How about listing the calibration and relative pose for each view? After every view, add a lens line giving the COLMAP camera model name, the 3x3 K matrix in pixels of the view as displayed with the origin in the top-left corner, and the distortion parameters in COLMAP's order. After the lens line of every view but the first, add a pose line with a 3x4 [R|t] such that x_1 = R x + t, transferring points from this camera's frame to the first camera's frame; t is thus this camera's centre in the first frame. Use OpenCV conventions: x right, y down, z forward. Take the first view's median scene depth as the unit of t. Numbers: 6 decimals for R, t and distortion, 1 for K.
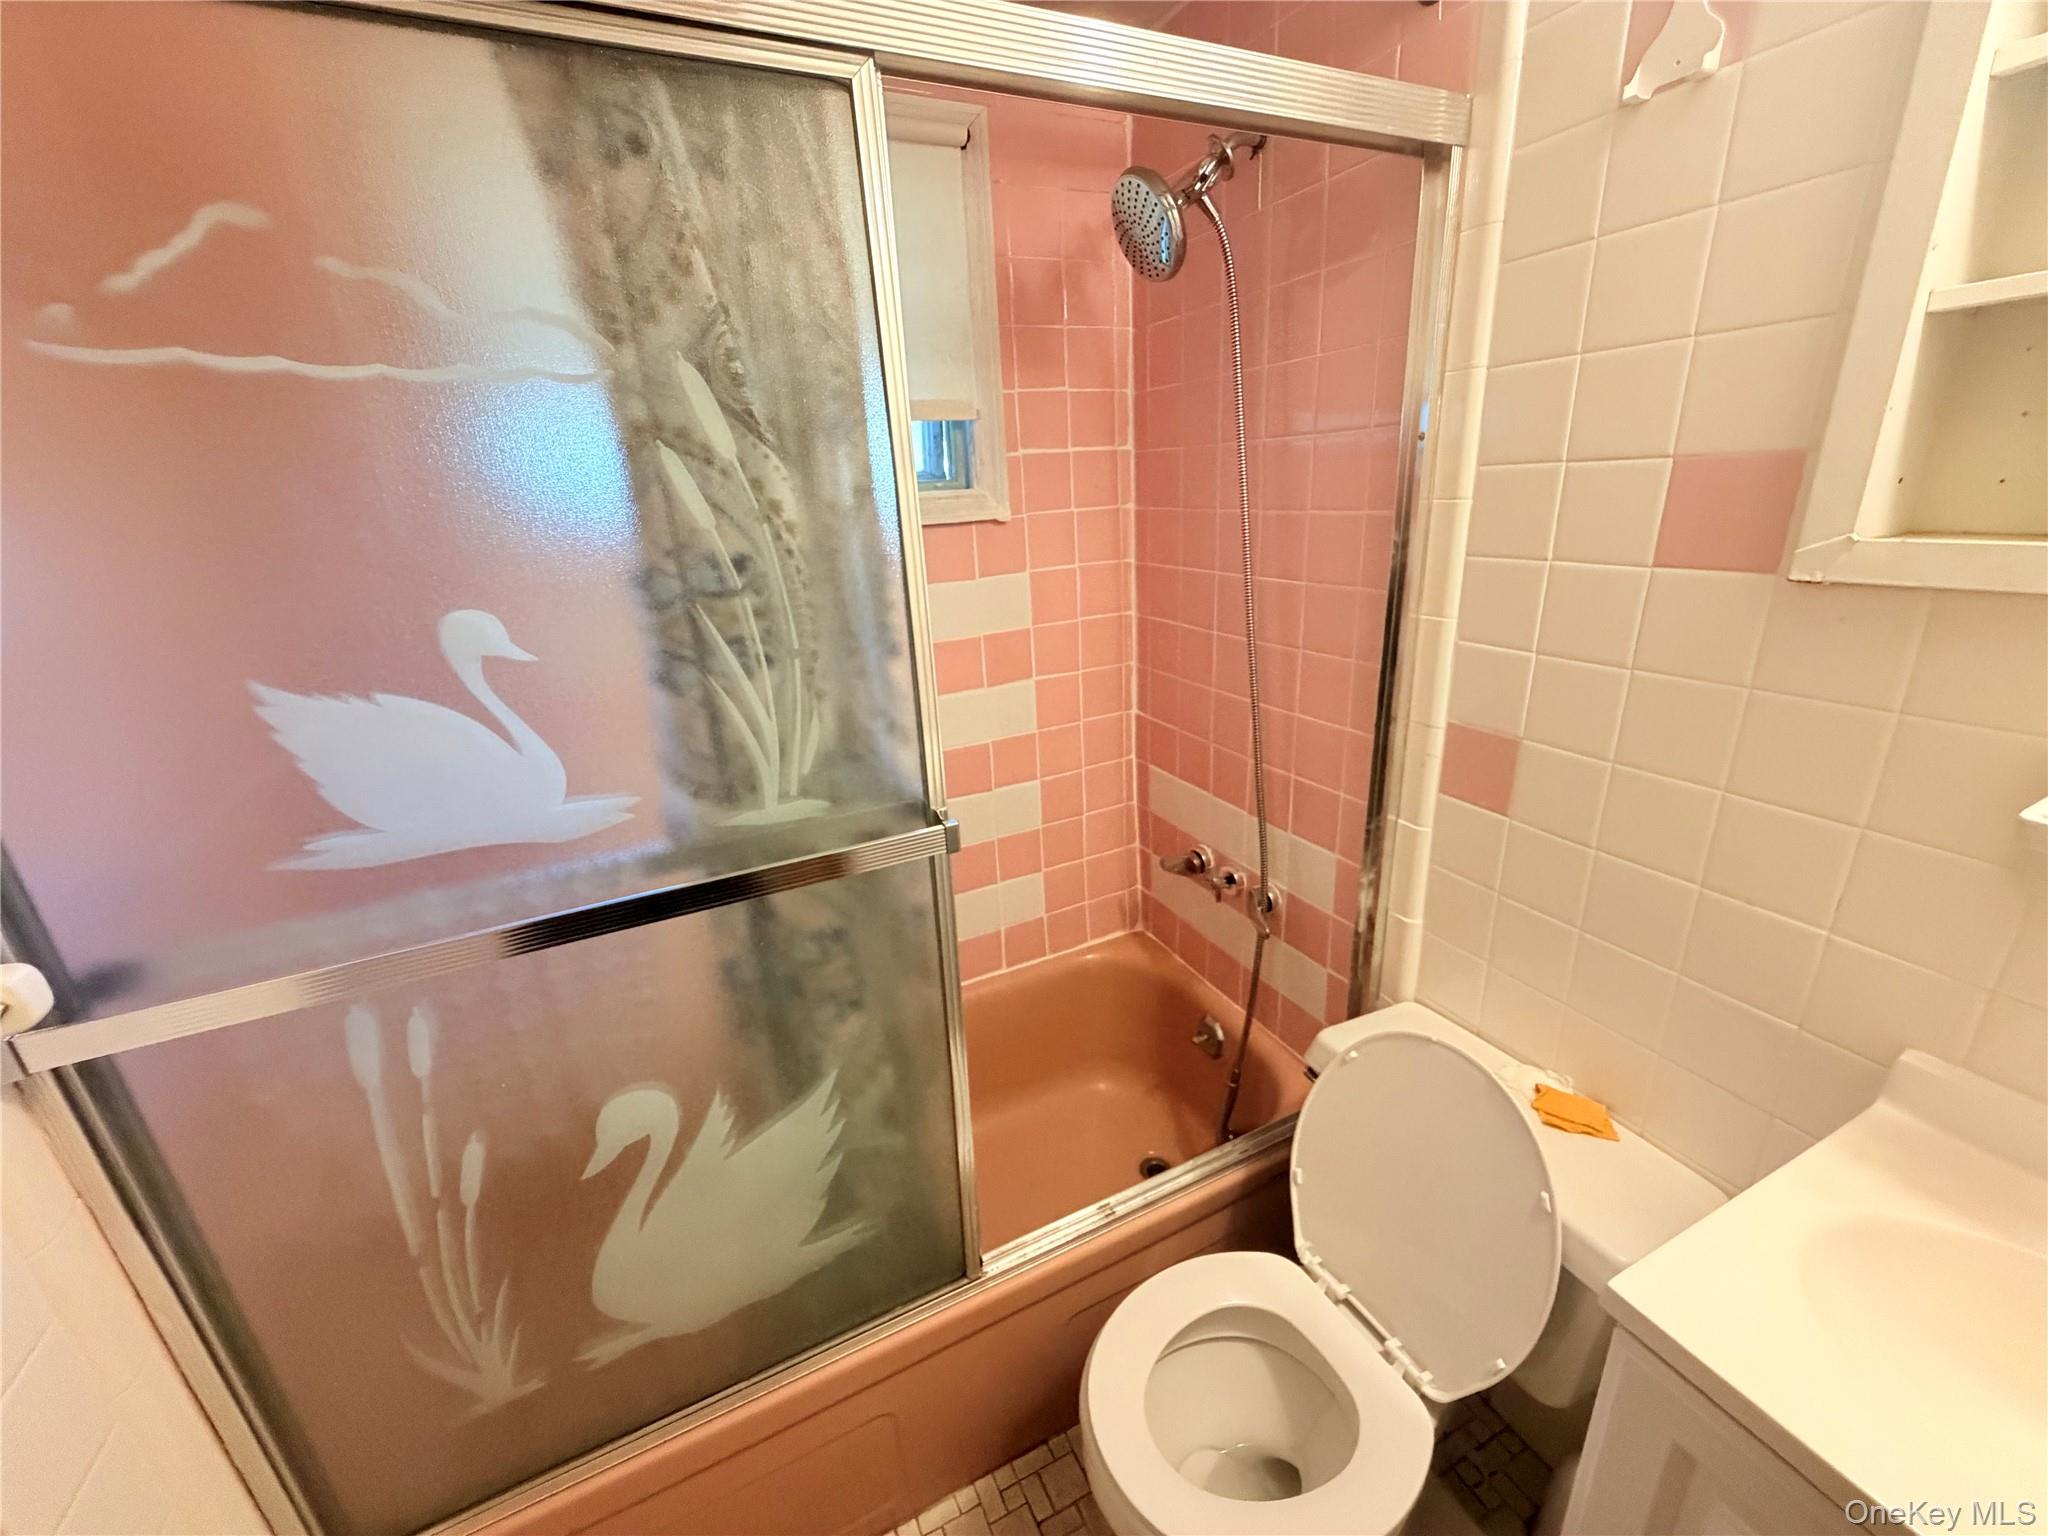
lens RADIAL K [[815.2, 0, 1020.6], [0, 815.2, 769.6], [0, 0, 1]] dist [-0.000635, 0.000163]
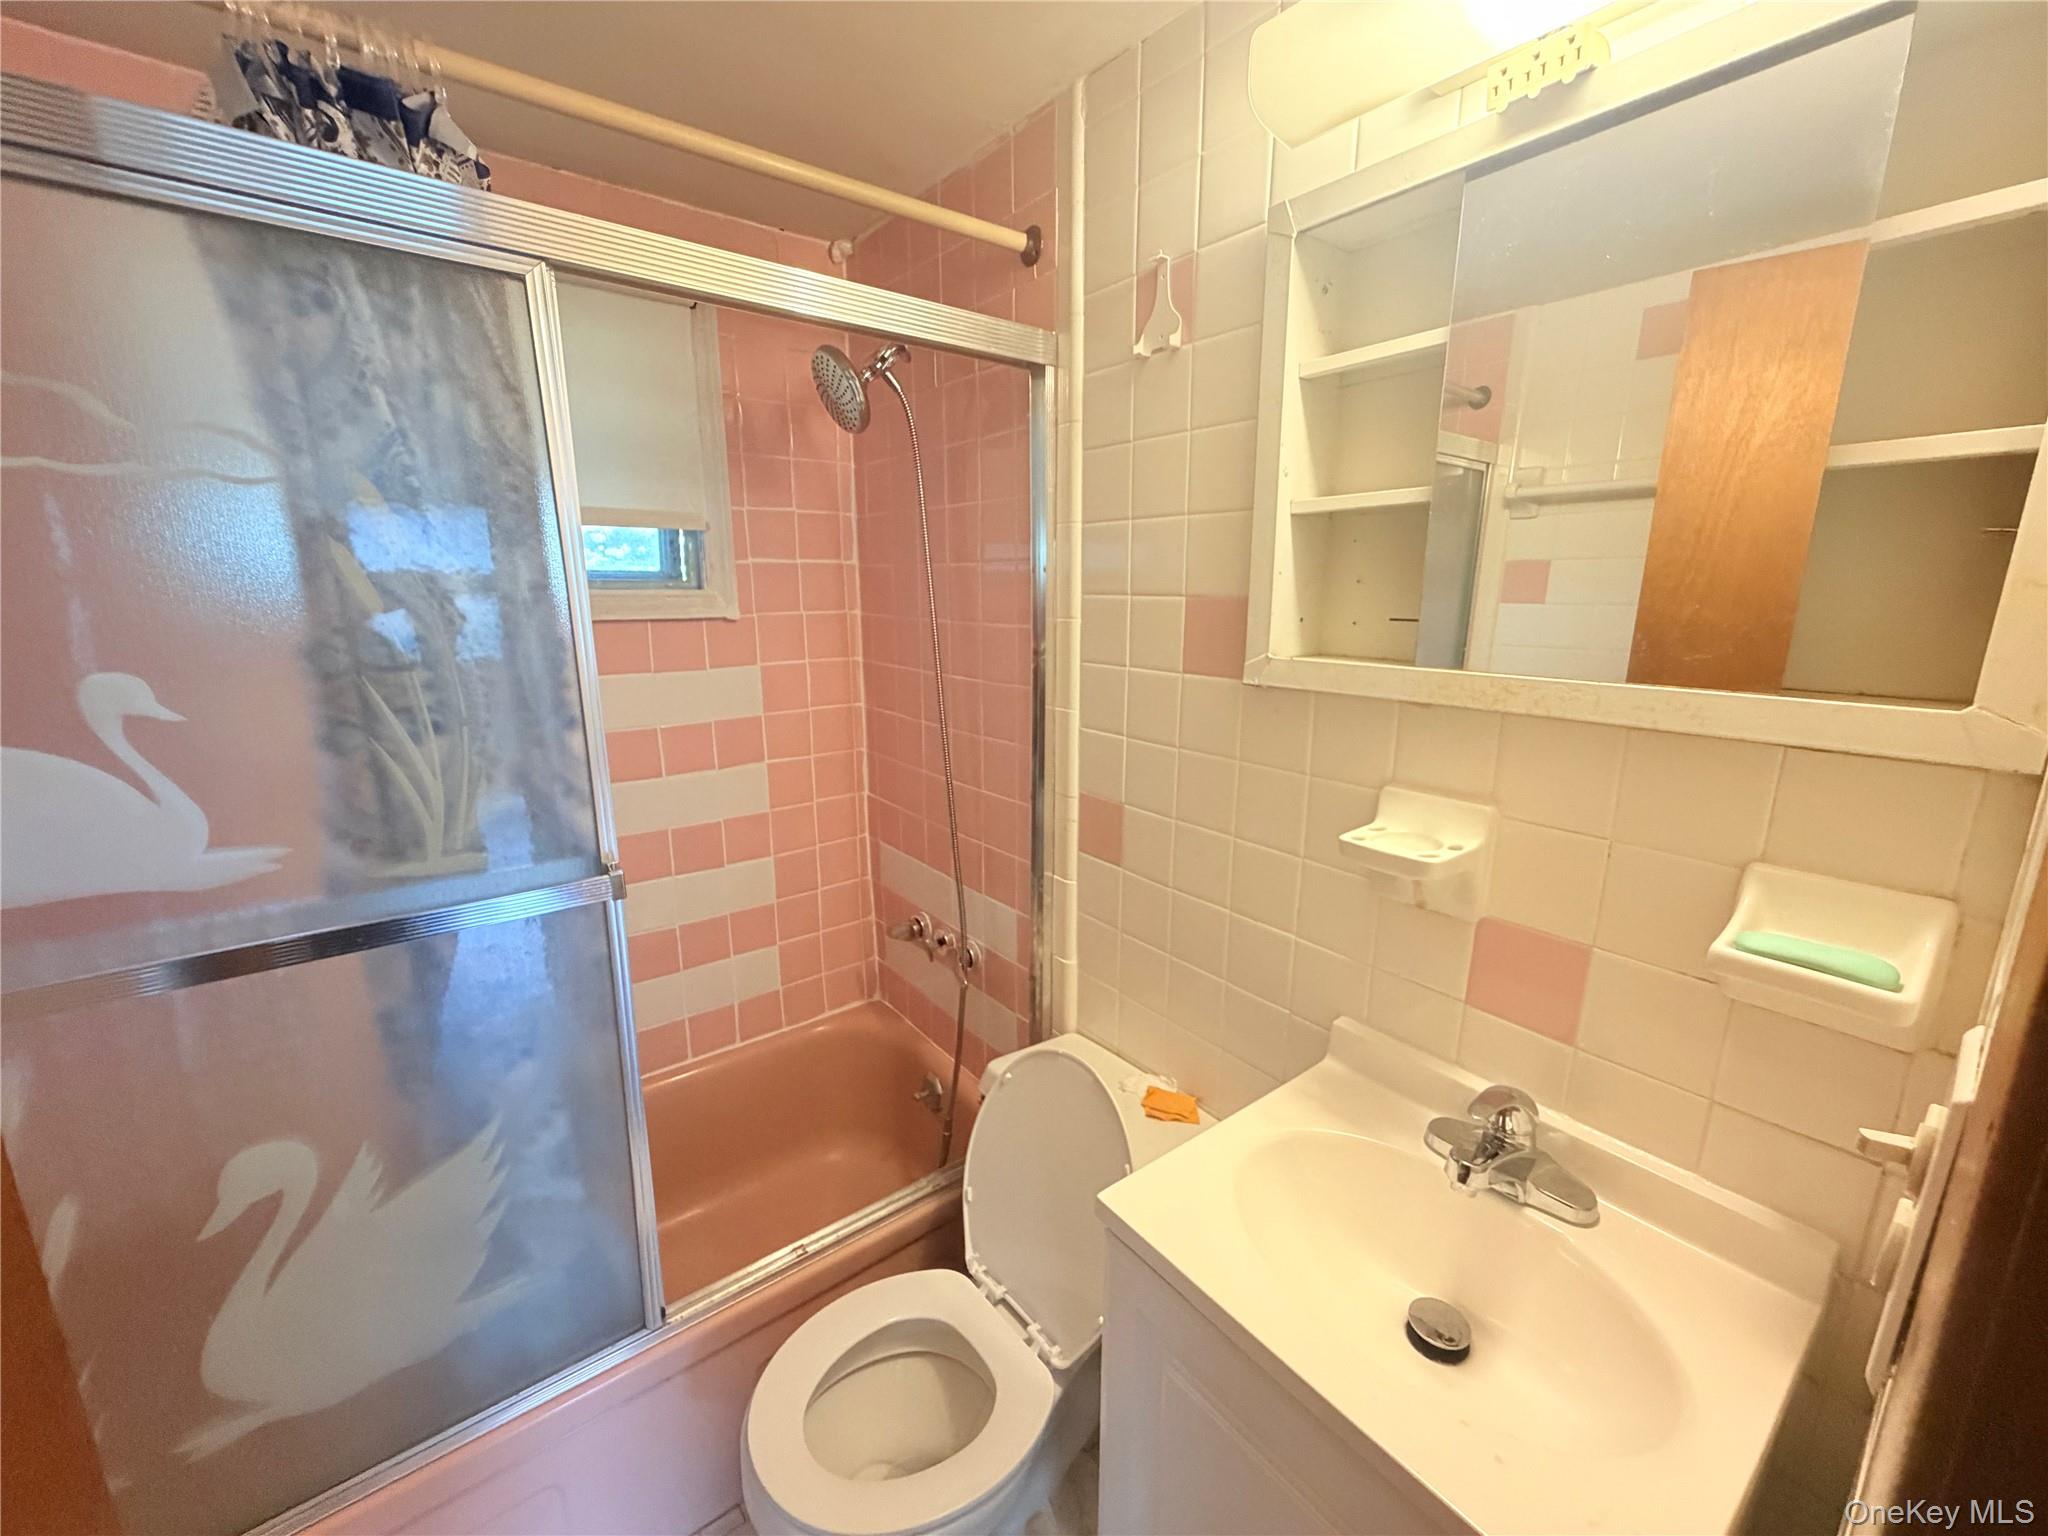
lens RADIAL K [[815.2, 0, 1020.6], [0, 815.2, 769.6], [0, 0, 1]] dist [-0.000635, 0.000163]
pose [[0.975723, 0.006602, 0.218908, 0.188639], [0.020051, 0.992655, -0.119310, 0.060543], [-0.218088, 0.120803, 0.968424, -0.213055]]
